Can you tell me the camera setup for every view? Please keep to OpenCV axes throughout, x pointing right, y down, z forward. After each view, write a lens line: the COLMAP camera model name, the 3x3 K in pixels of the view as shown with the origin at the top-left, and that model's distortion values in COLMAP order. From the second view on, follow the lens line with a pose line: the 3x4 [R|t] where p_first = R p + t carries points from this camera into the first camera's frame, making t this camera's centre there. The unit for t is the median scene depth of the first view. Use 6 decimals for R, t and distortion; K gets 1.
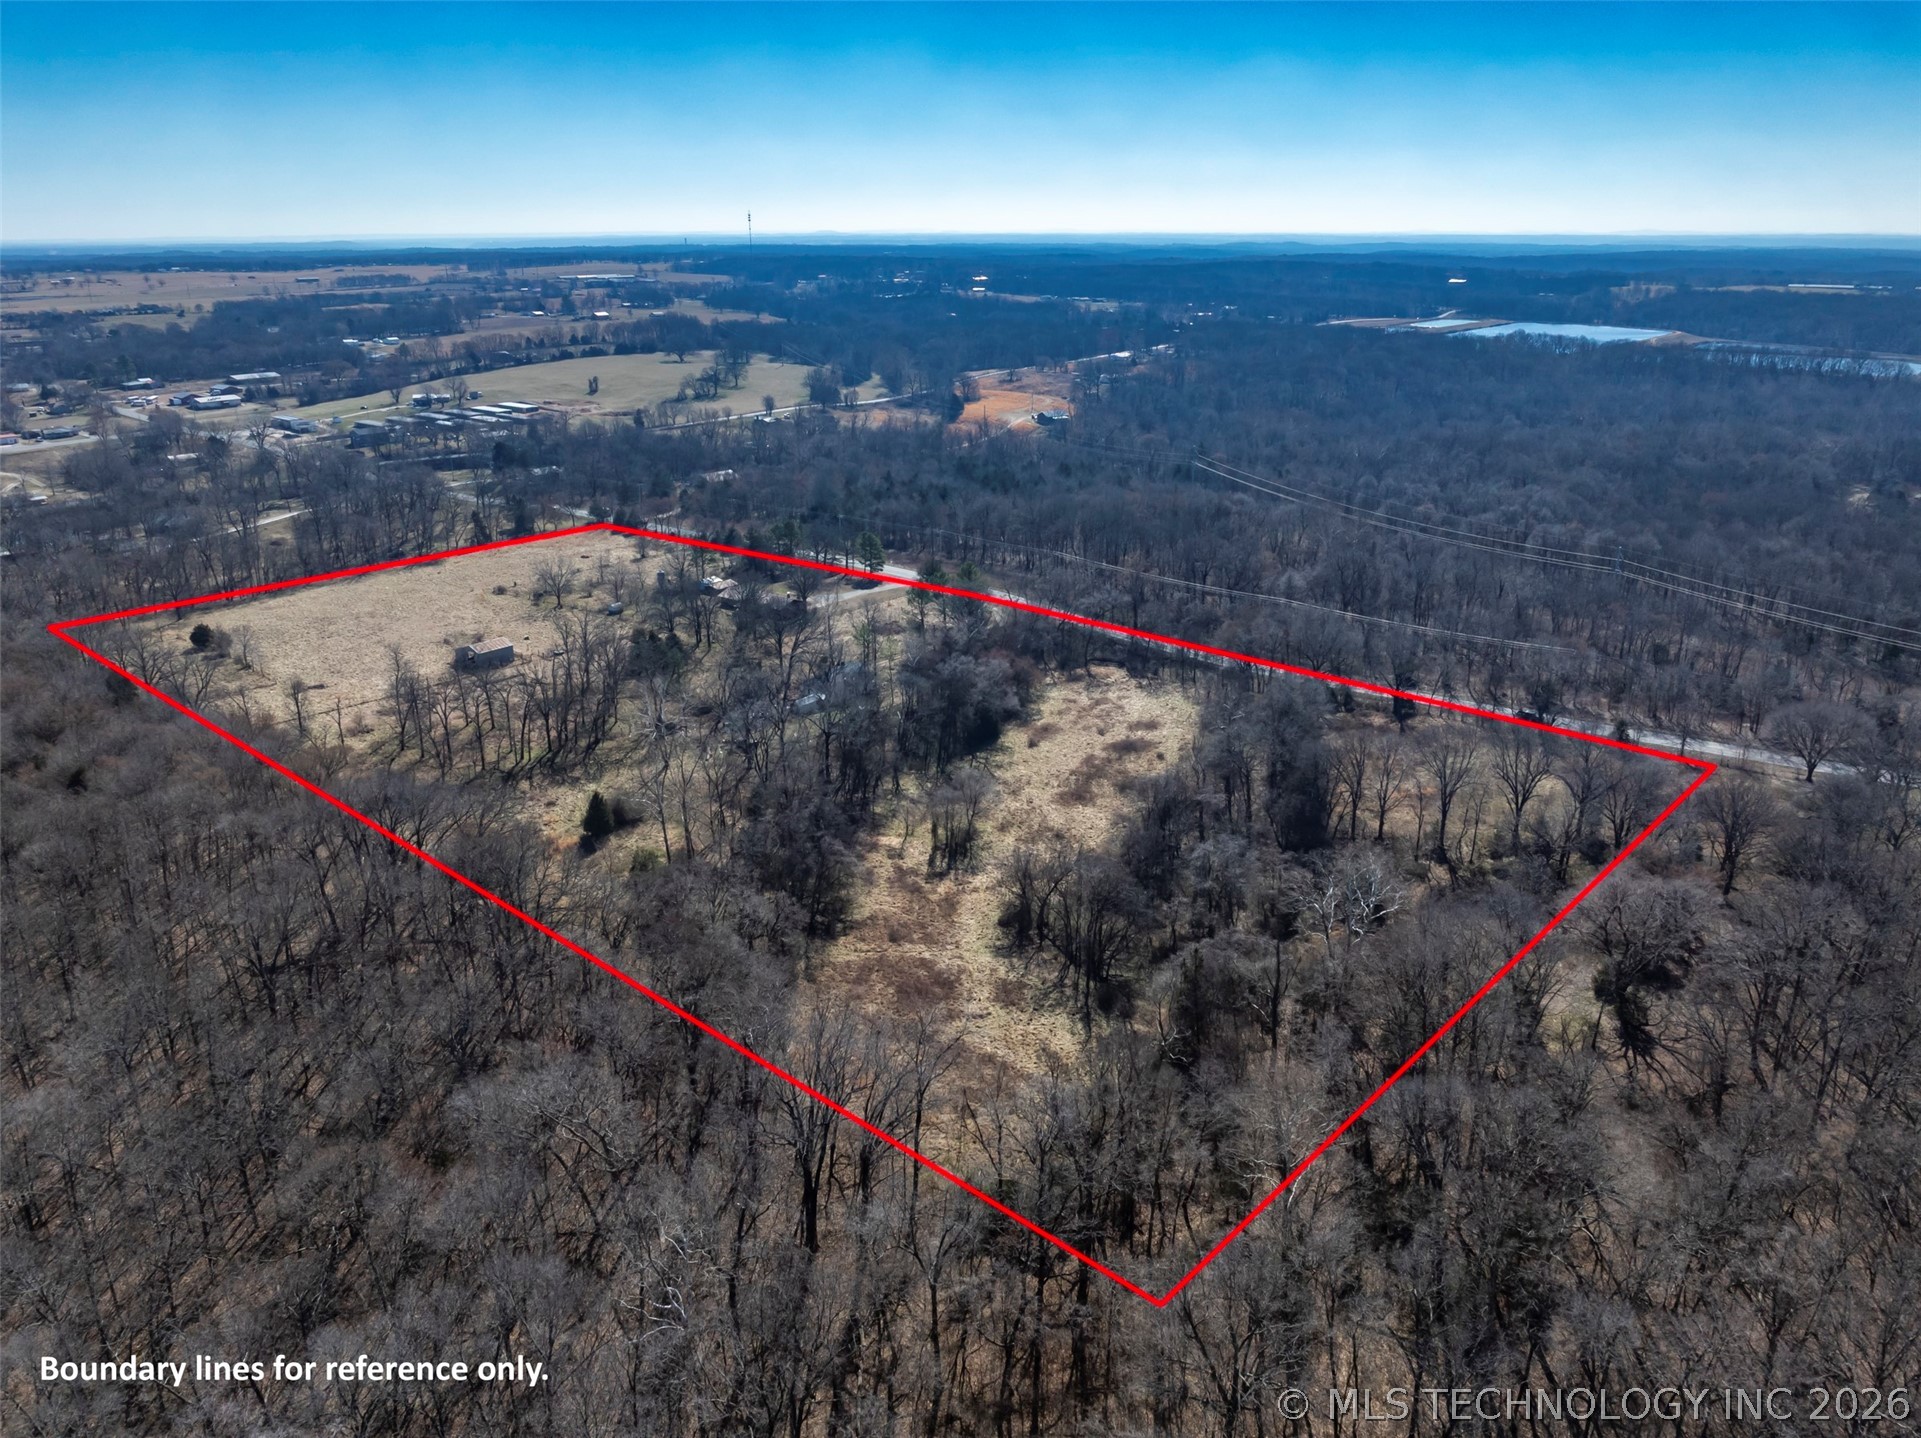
lens RADIAL K [[1335.0, 0, 966.9], [0, 1335.0, 716.7], [0, 0, 1]] dist [-0.044196, 0.031302]
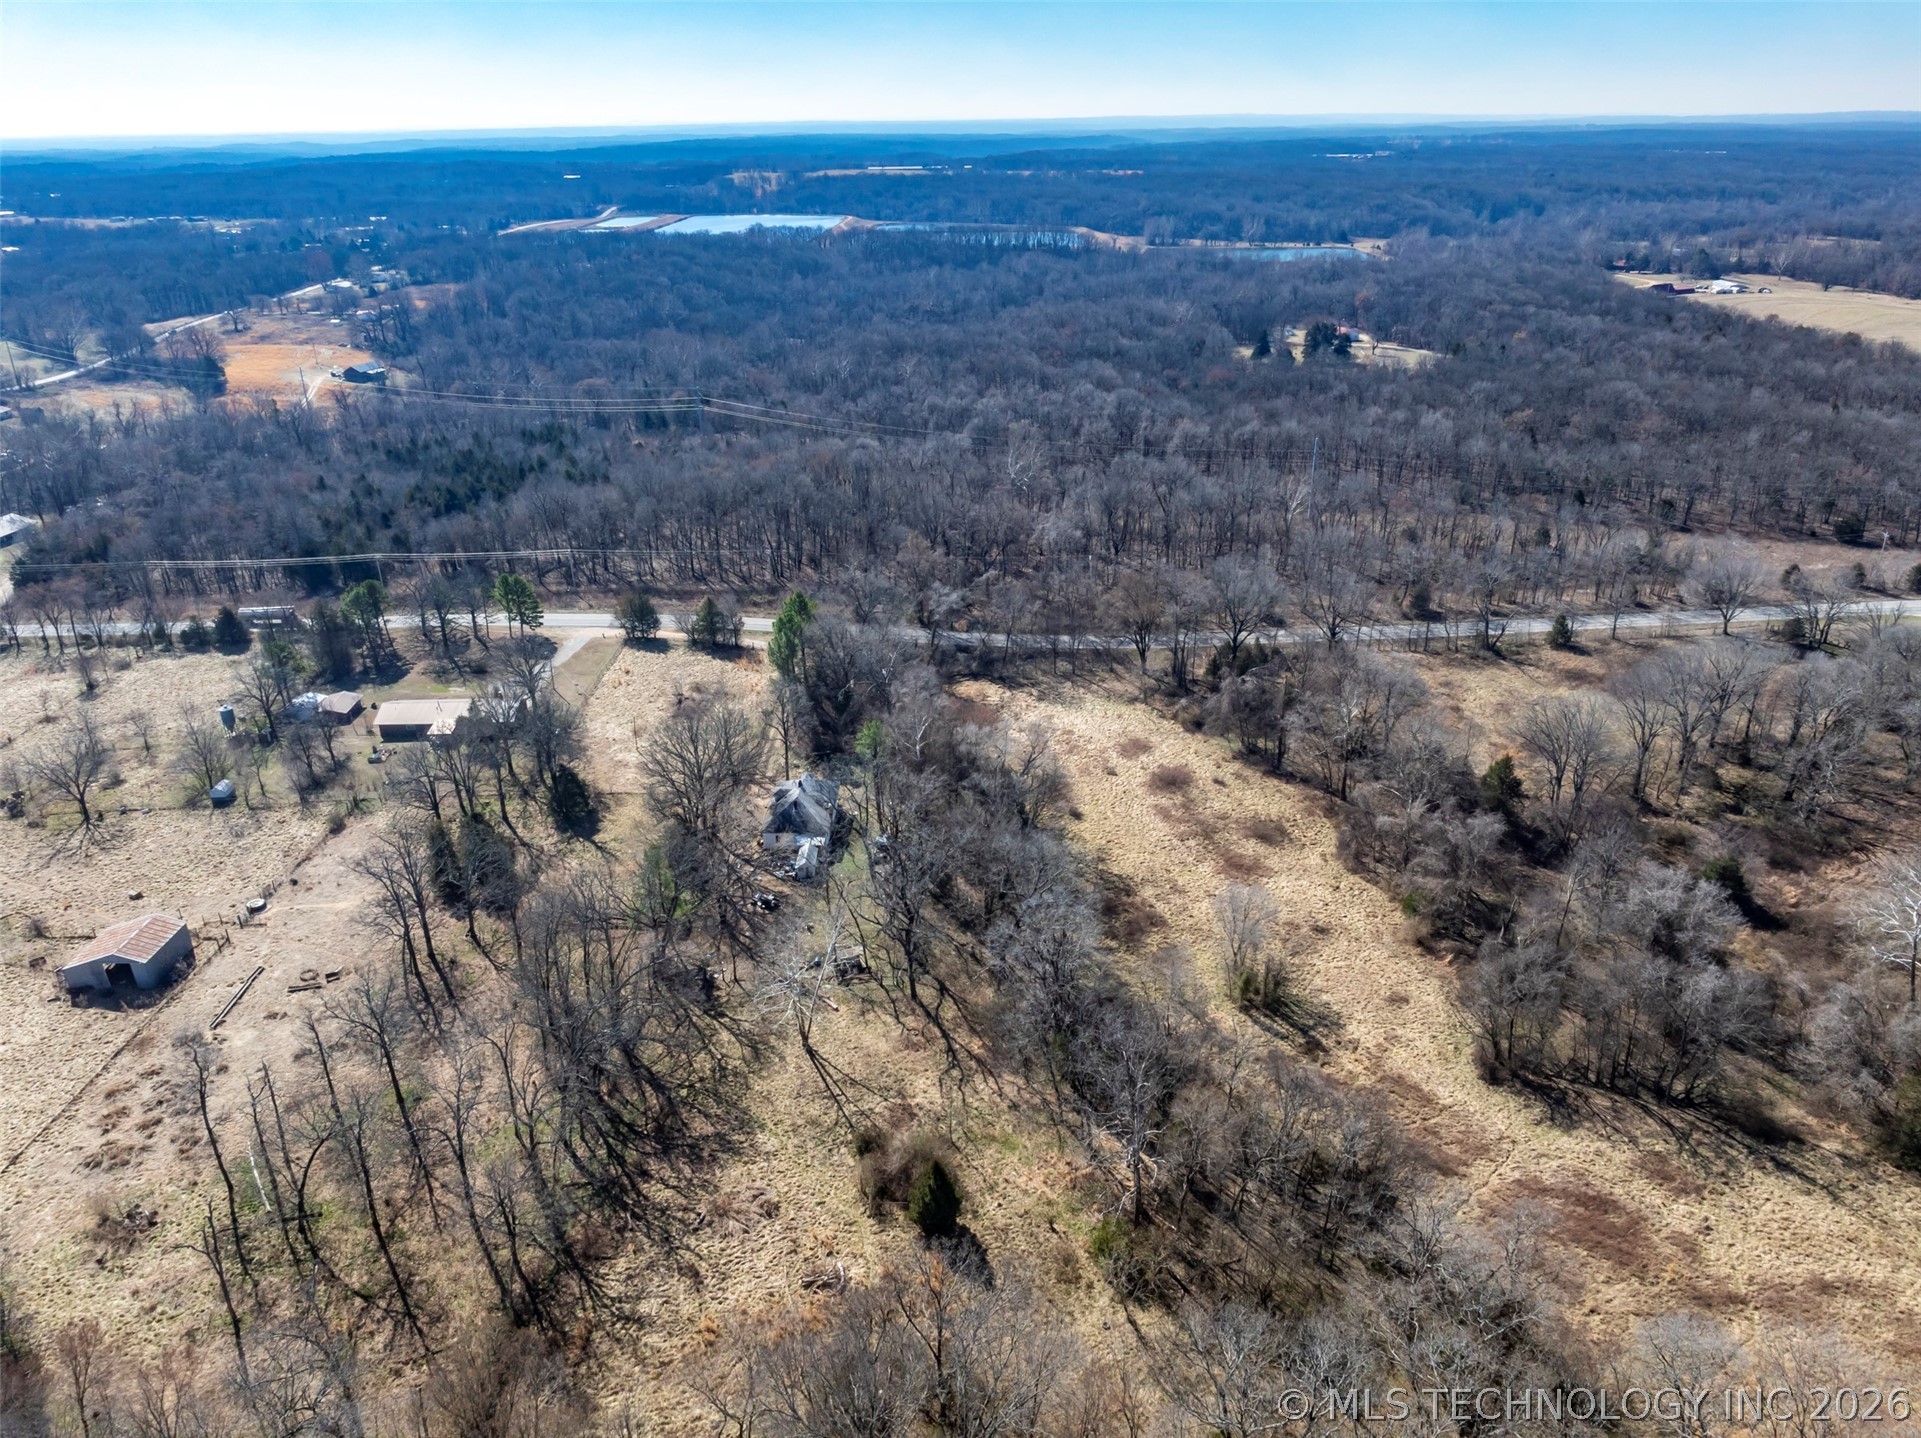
lens RADIAL K [[1335.0, 0, 966.9], [0, 1335.0, 716.7], [0, 0, 1]] dist [-0.044196, 0.031302]
pose [[0.780698, -0.261977, 0.567344, -0.220142], [0.222405, 0.964920, 0.139520, -0.080943], [-0.583992, 0.017257, 0.811576, 0.222509]]
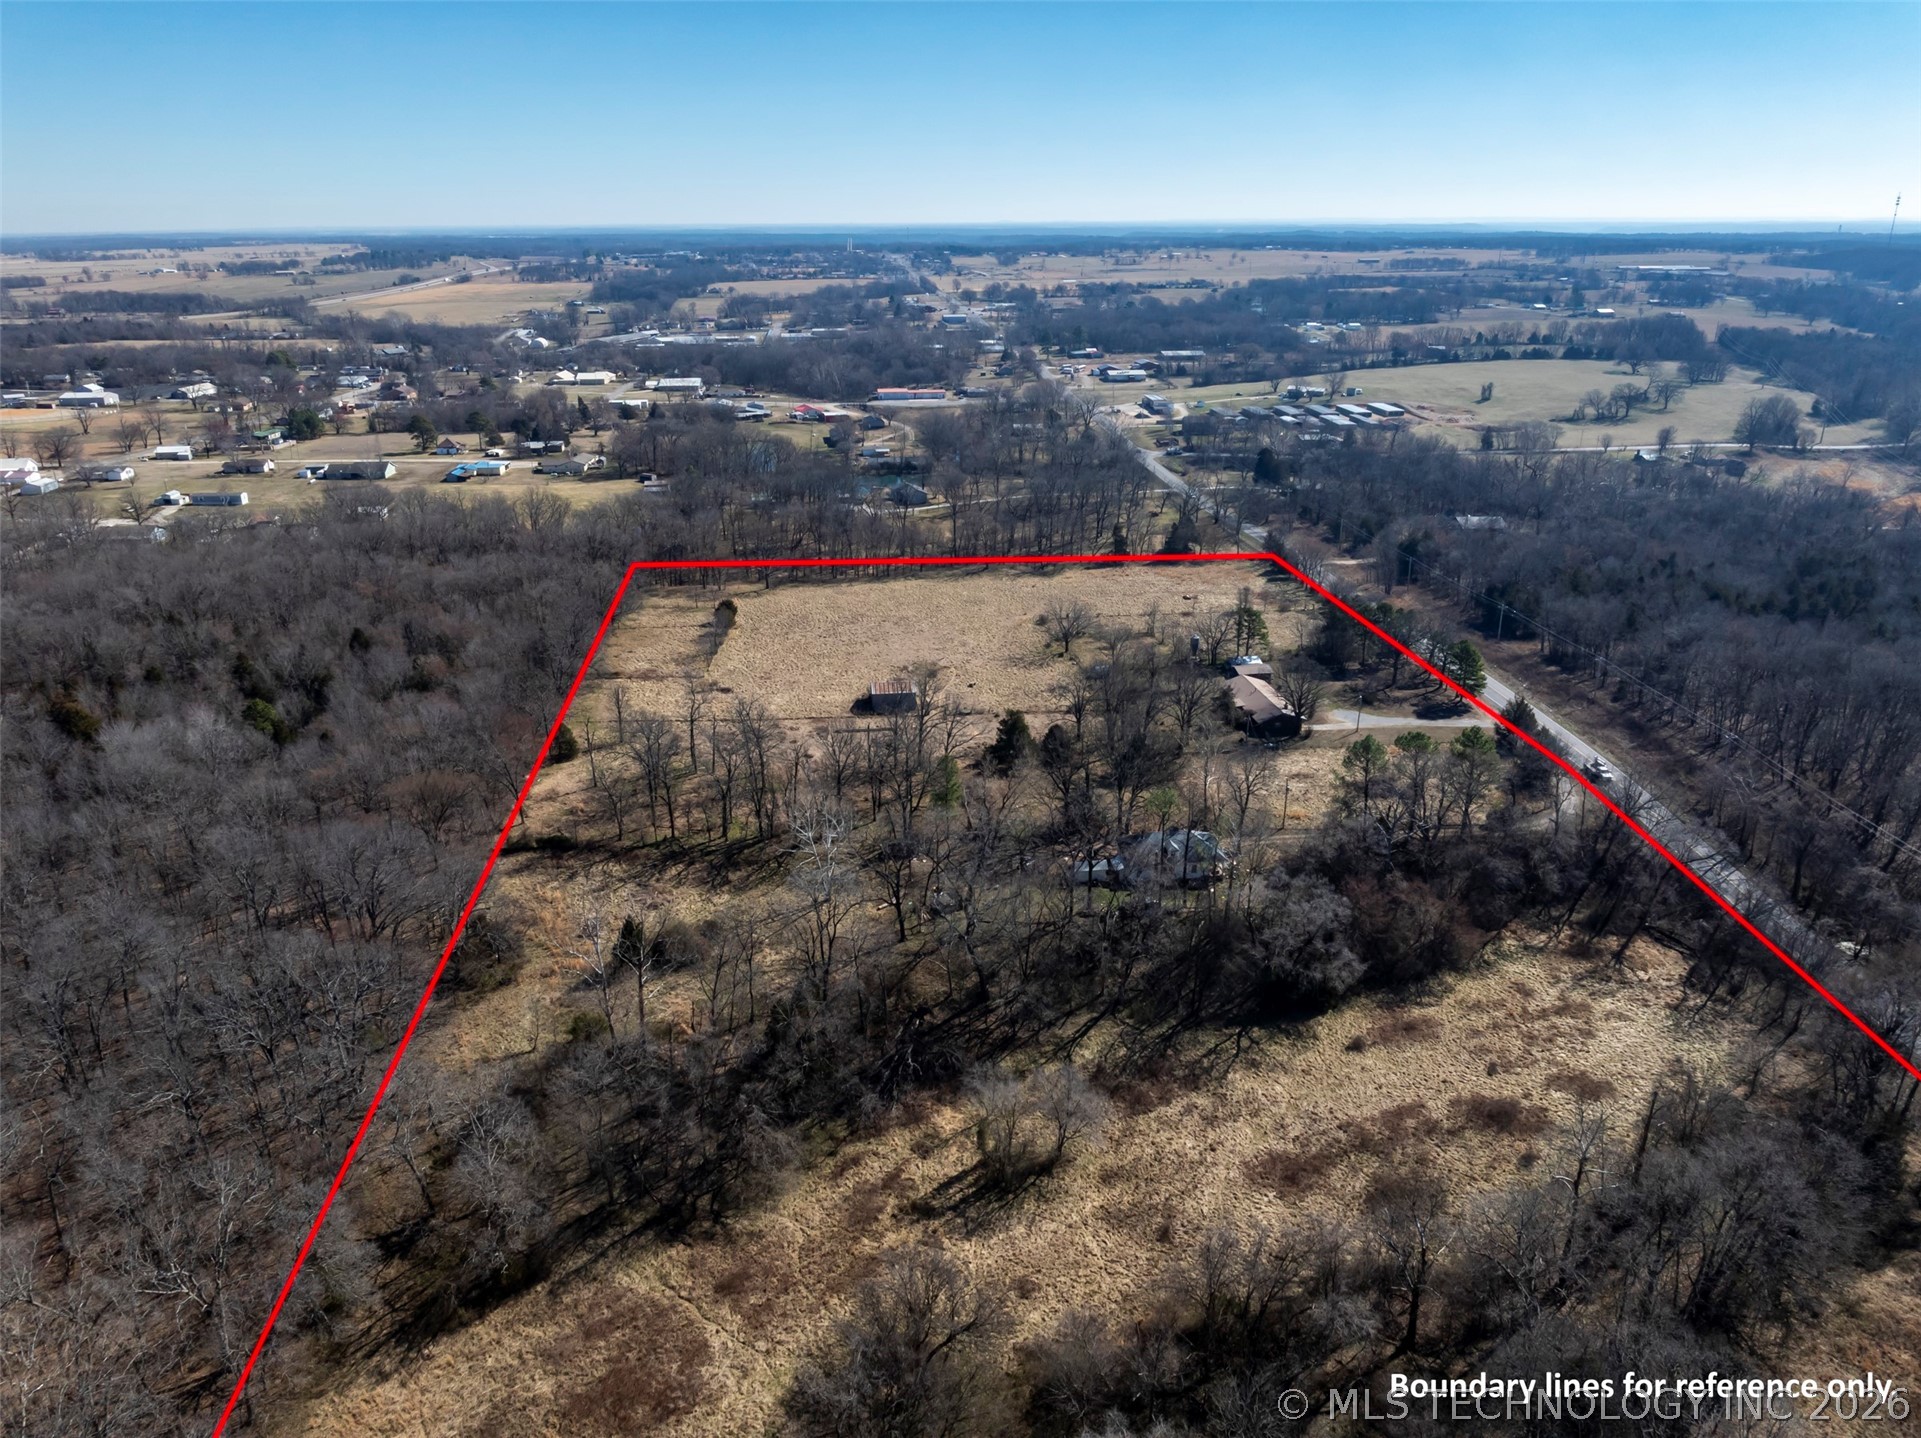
lens RADIAL K [[1335.0, 0, 966.9], [0, 1335.0, 716.7], [0, 0, 1]] dist [-0.044196, 0.031302]
pose [[0.718708, 0.241276, -0.652108, 0.151812], [-0.233973, 0.967092, 0.099950, -0.078557], [0.654764, 0.080741, 0.751508, 0.212235]]
